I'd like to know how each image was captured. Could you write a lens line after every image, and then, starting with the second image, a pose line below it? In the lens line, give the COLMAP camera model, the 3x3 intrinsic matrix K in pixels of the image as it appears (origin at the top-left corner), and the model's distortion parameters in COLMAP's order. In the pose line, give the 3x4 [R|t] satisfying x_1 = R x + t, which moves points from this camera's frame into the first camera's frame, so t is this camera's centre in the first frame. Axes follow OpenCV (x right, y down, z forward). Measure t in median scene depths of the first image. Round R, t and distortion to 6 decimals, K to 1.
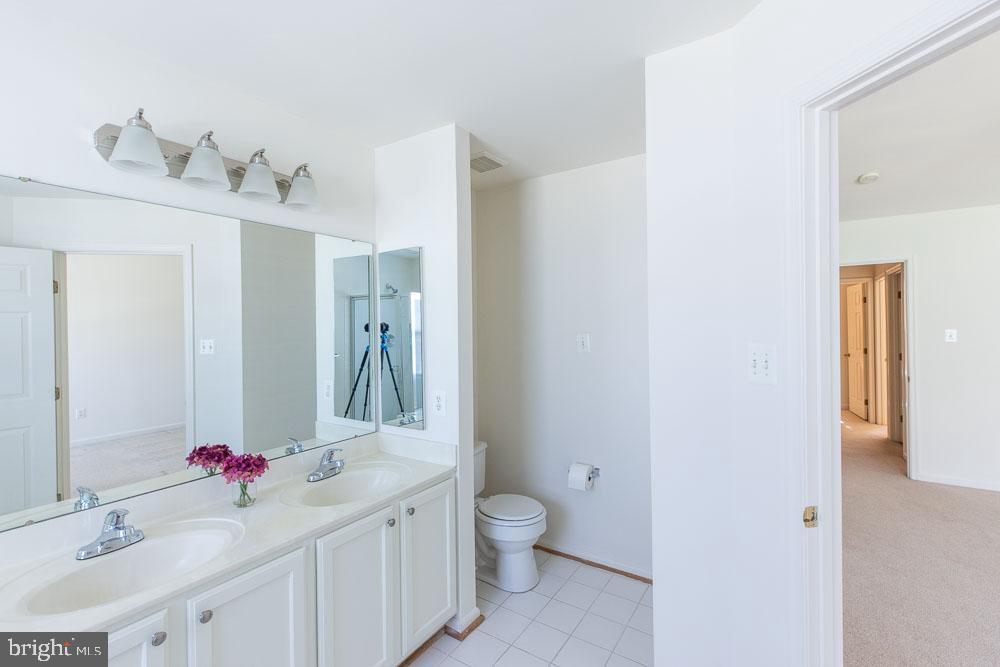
lens RADIAL K [[446.5, 0, 494.2], [0, 446.5, 332.7], [0, 0, 1]] dist [0.009608, -0.000292]
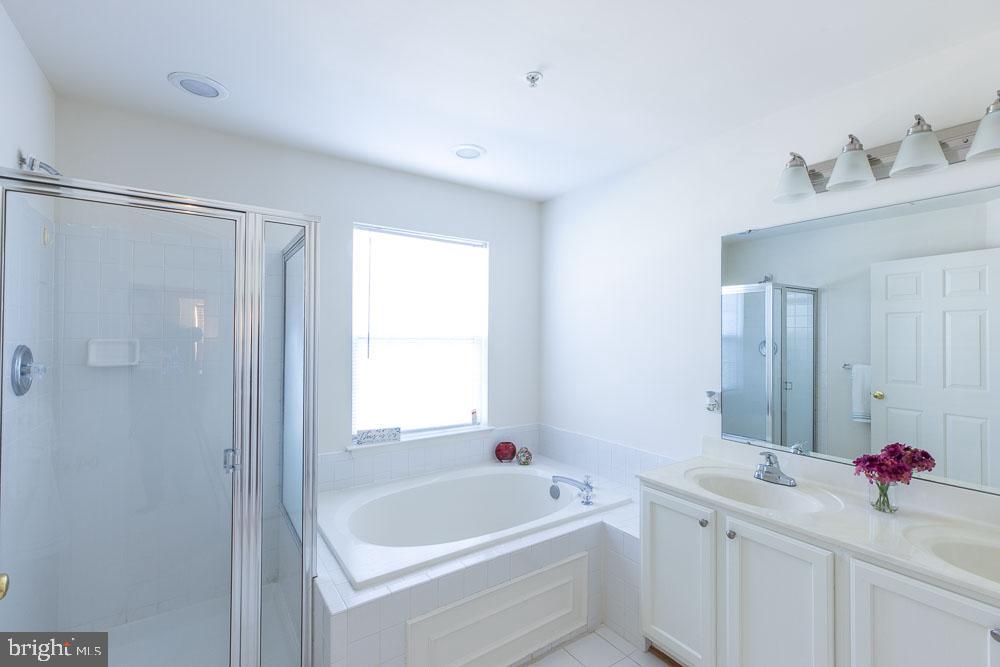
lens RADIAL K [[446.5, 0, 499.3], [0, 446.5, 337.4], [0, 0, 1]] dist [0.009608, -0.000292]
pose [[-0.396342, 0.014415, -0.917990, 0.628869], [0.003020, 0.999892, 0.014398, 0.001300], [0.918098, 0.002934, -0.396343, 0.618626]]
